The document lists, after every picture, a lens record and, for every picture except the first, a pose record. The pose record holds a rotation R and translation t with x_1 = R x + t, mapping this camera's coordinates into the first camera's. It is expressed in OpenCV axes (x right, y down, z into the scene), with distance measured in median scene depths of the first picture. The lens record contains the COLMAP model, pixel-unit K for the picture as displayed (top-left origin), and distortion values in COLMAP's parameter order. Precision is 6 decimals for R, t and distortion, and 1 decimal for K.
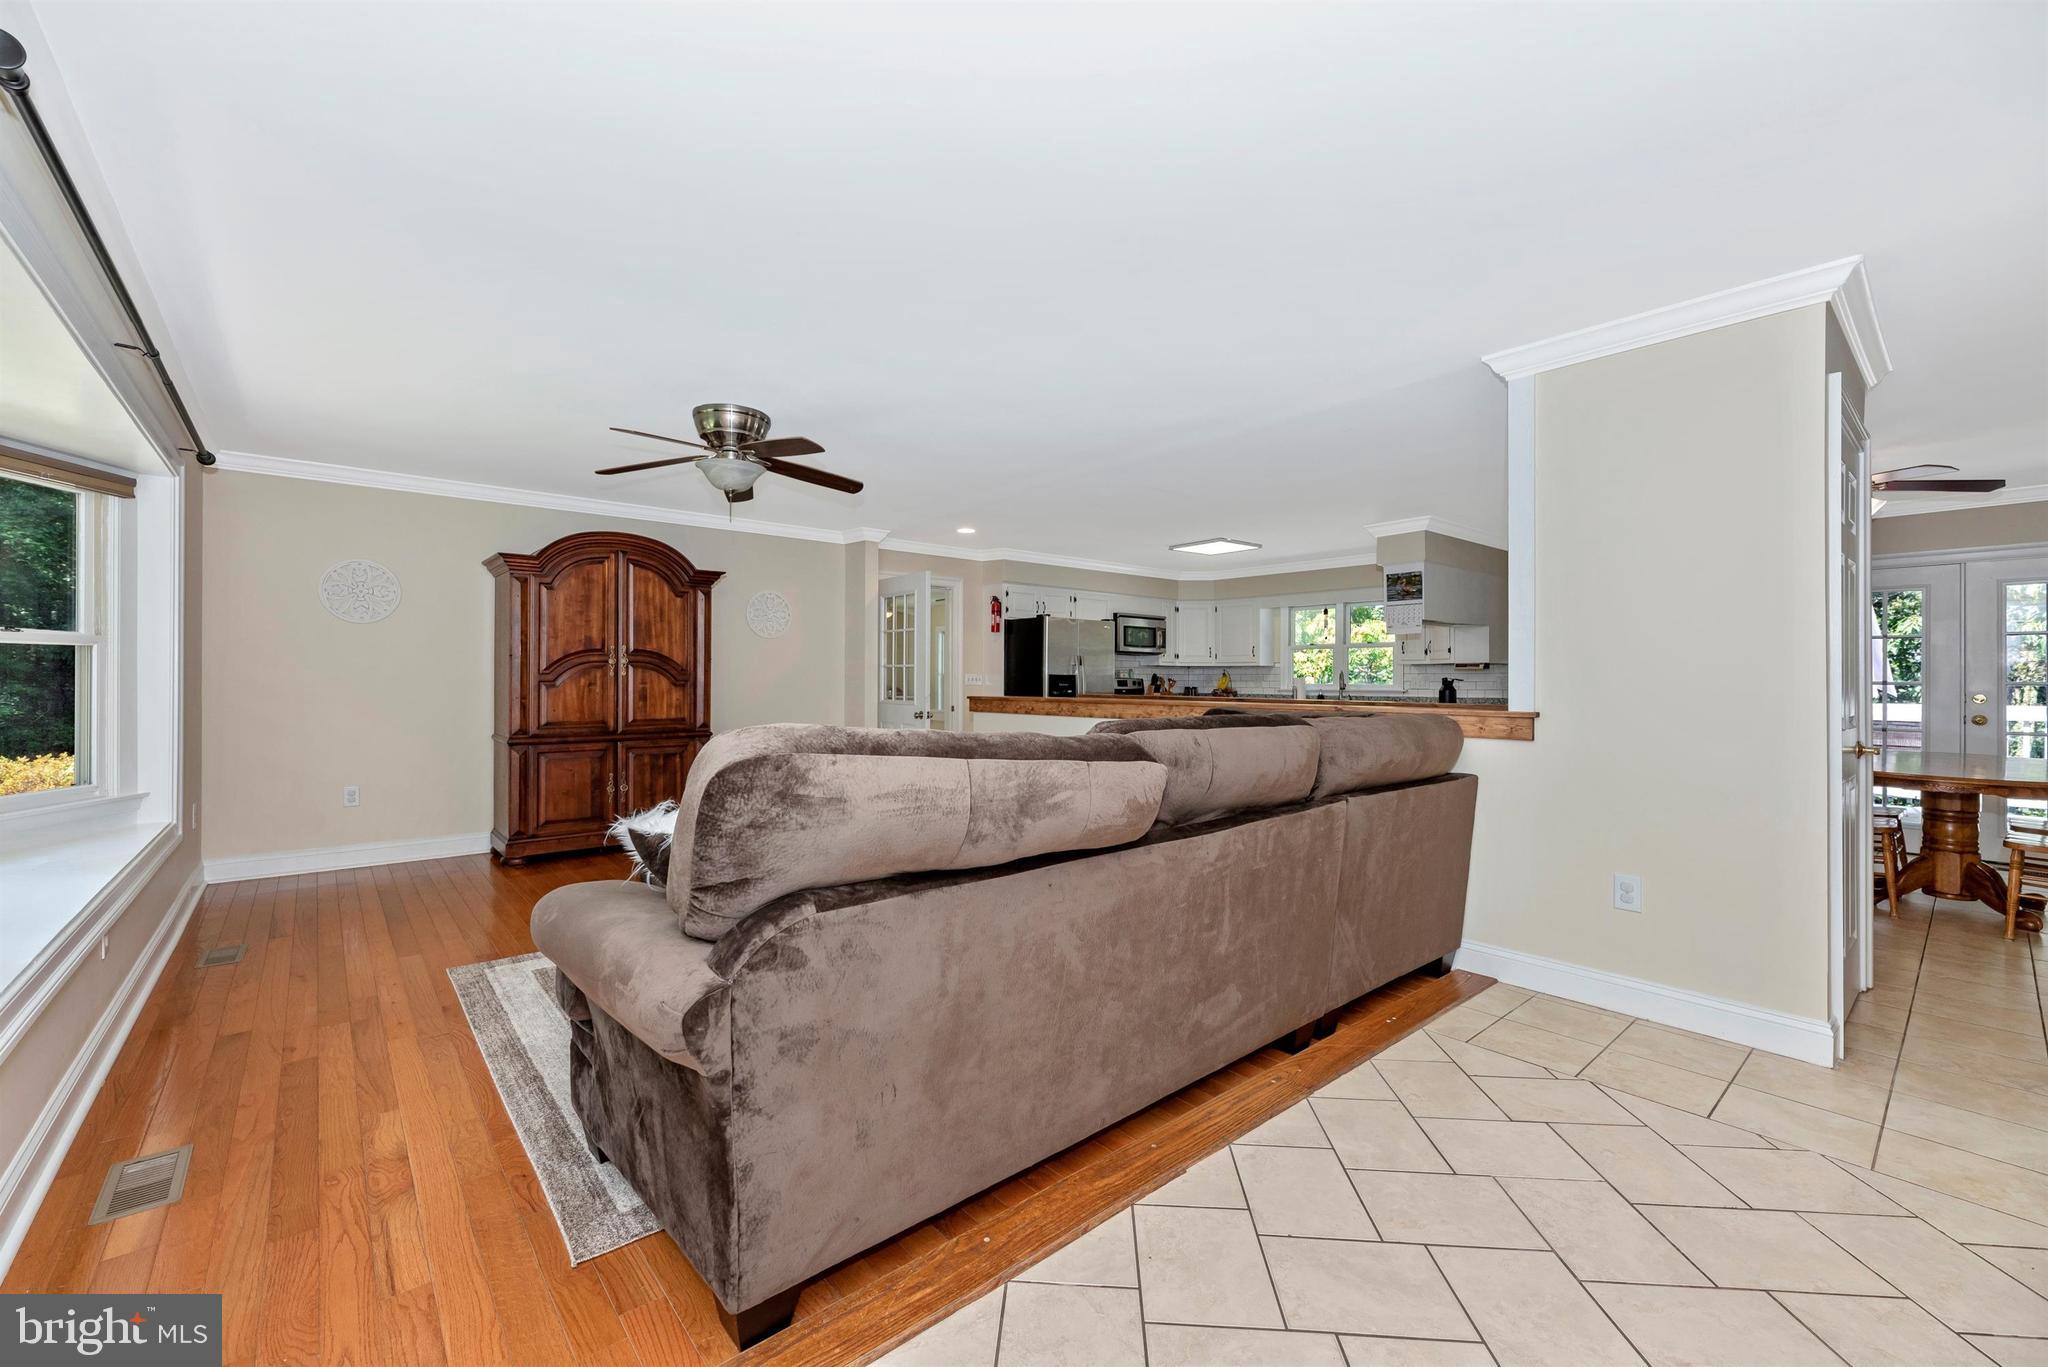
lens RADIAL K [[819.5, 0, 1018.2], [0, 819.5, 683.6], [0, 0, 1]] dist [0.002339, -0.001609]
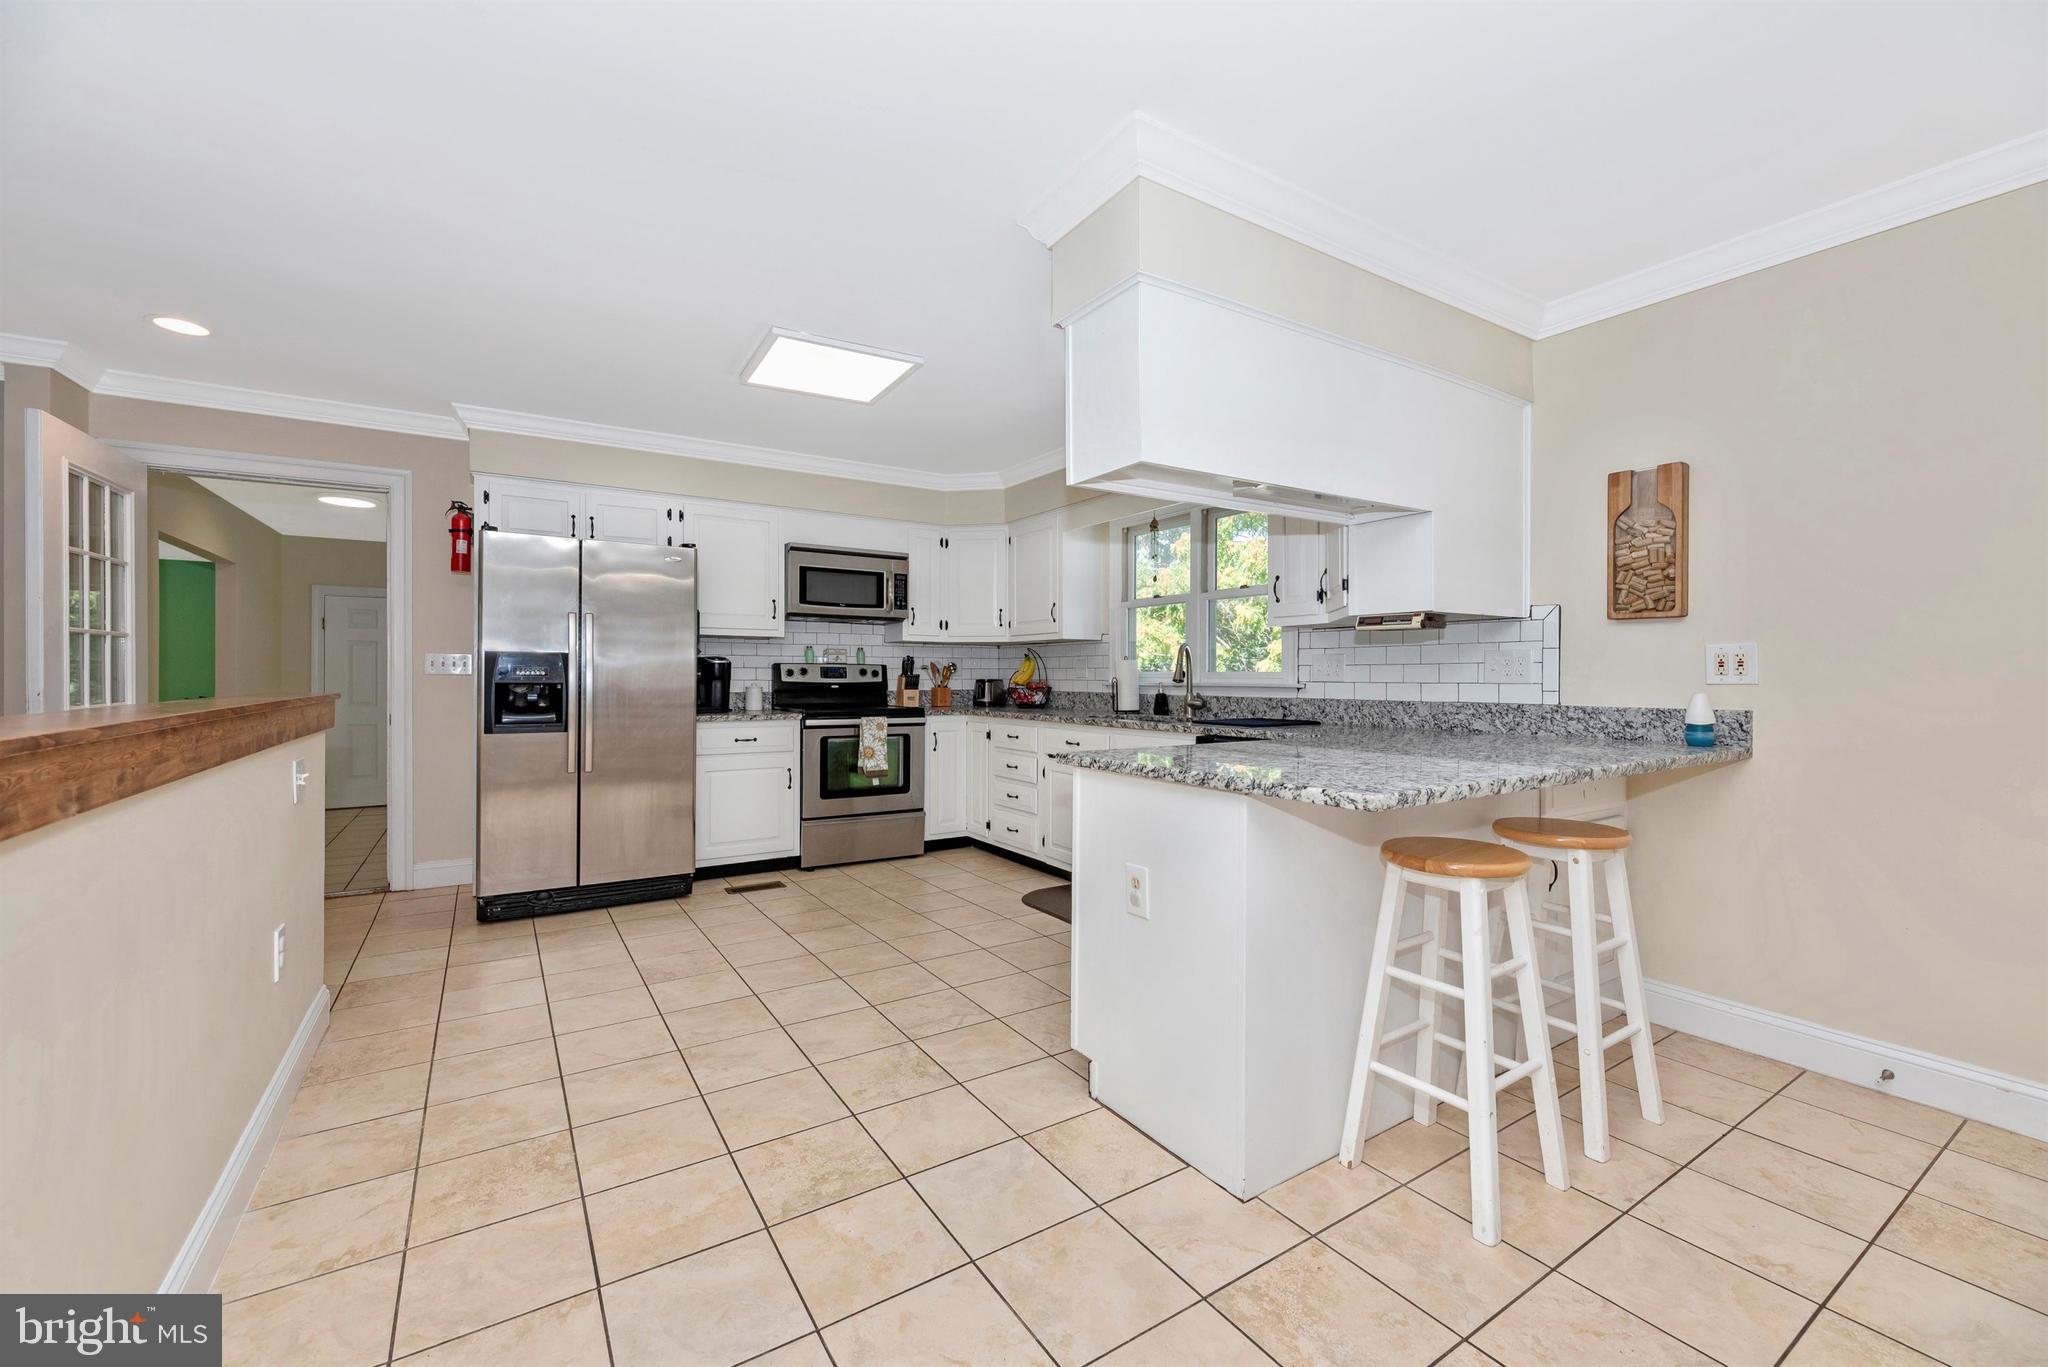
lens RADIAL K [[819.5, 0, 1021.1], [0, 819.5, 670.3], [0, 0, 1]] dist [0.002339, -0.001609]
pose [[0.989562, -0.001559, -0.144102, 0.340553], [-0.000152, 0.999930, -0.011863, 0.005017], [0.144110, 0.011761, 0.989492, 0.462531]]
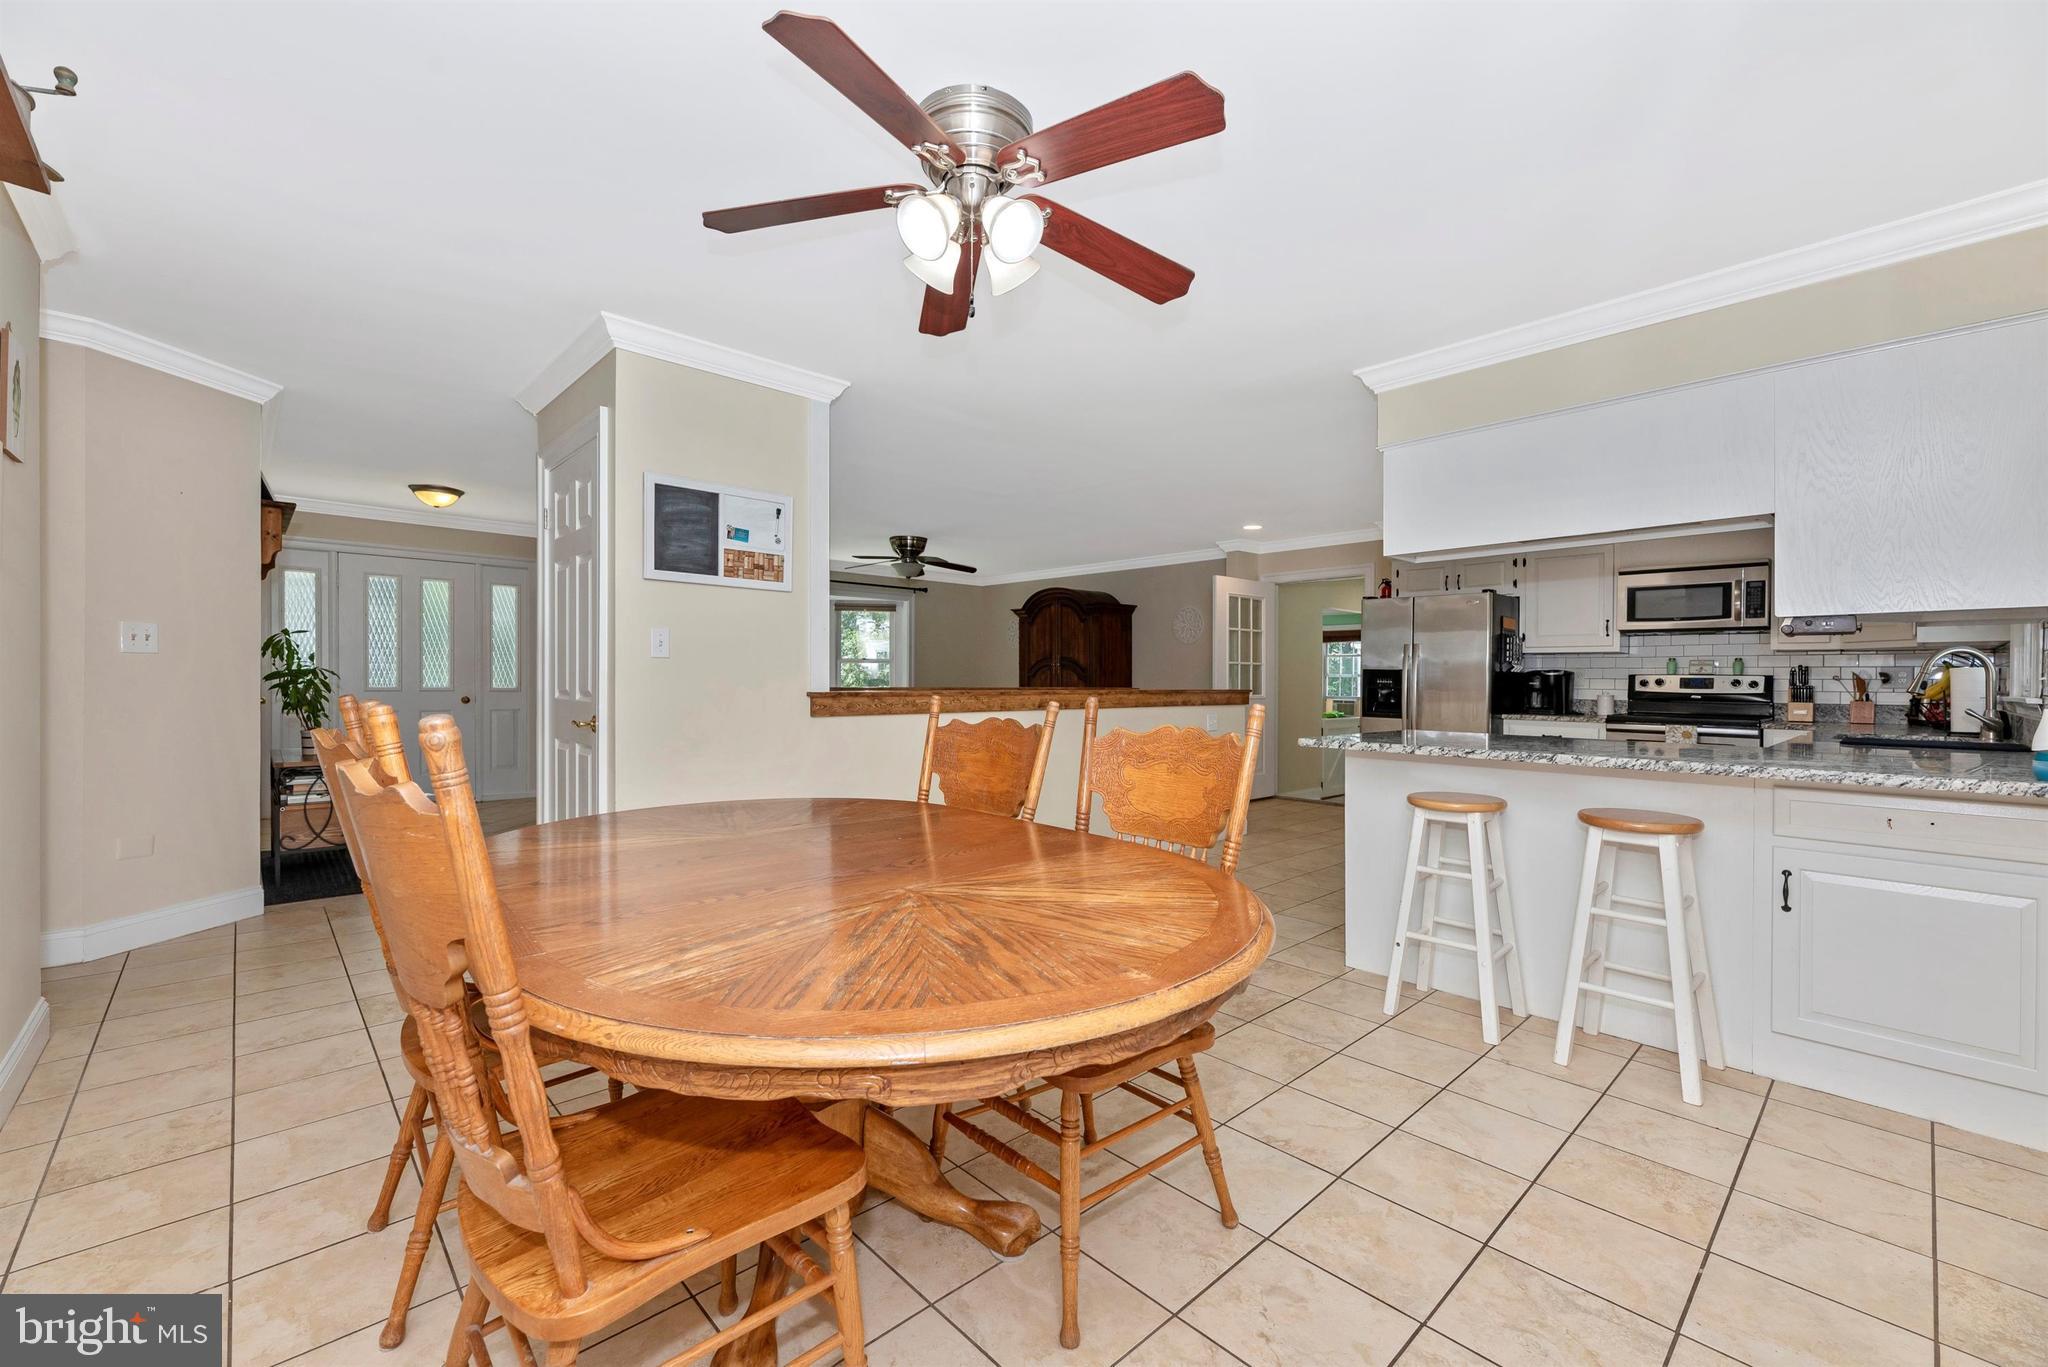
lens RADIAL K [[819.5, 0, 1025.7], [0, 819.5, 689.9], [0, 0, 1]] dist [0.002339, -0.001609]
pose [[0.032604, 0.012093, -0.999395, 0.700546], [-0.012850, 0.999849, 0.011680, 0.003944], [0.999386, 0.012461, 0.032754, 0.510335]]
